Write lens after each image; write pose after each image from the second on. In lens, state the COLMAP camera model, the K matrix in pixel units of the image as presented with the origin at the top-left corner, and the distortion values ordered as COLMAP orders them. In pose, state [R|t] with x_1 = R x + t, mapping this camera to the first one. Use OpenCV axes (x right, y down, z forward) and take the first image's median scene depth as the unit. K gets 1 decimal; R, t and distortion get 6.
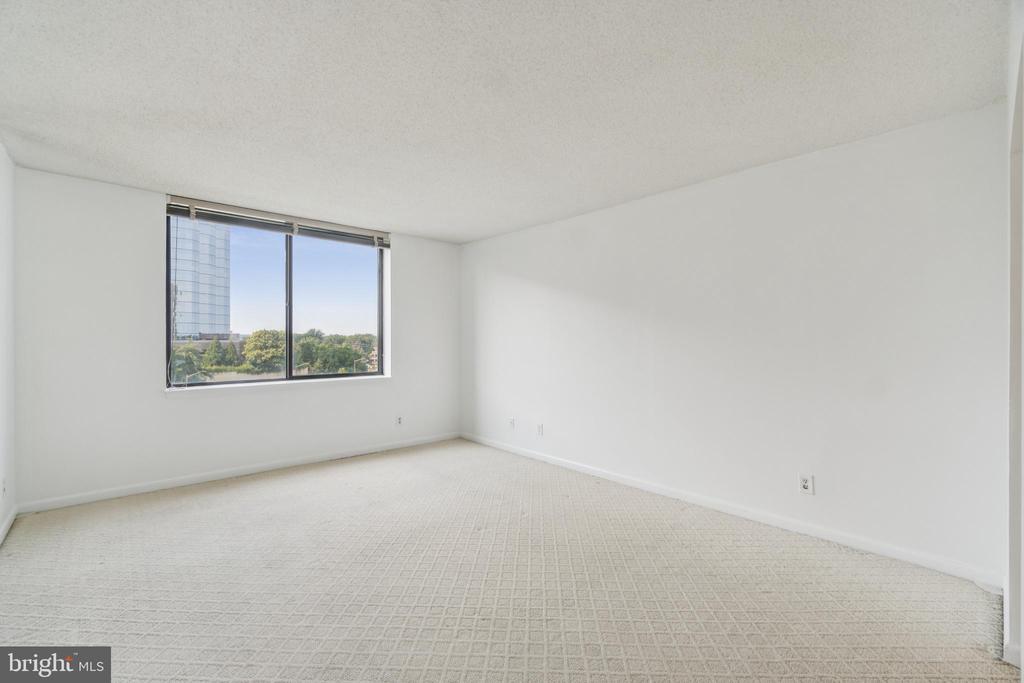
lens RADIAL K [[439.7, 0, 512.0], [0, 439.7, 341.5], [0, 0, 1]] dist [-0.002716, -0.000342]
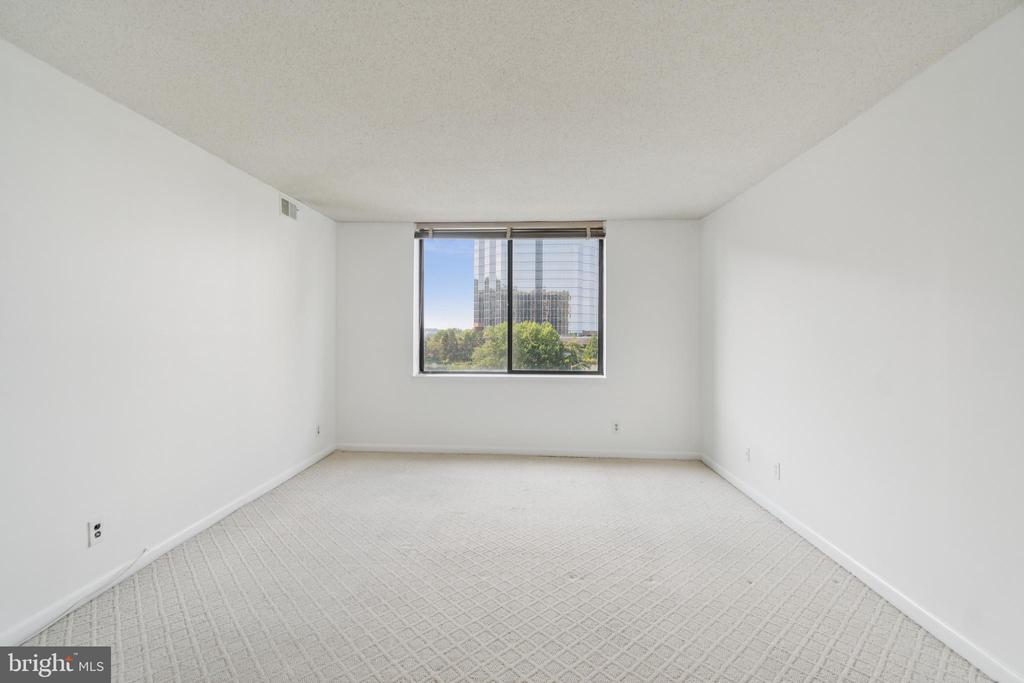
lens RADIAL K [[447.0, 0, 504.0], [0, 447.0, 335.6], [0, 0, 1]] dist [-0.000654, -0.000070]
pose [[0.695878, 0.002186, -0.718156, 0.241903], [-0.006369, 0.999975, -0.003128, -0.002902], [0.718132, 0.006751, 0.695875, 0.200329]]
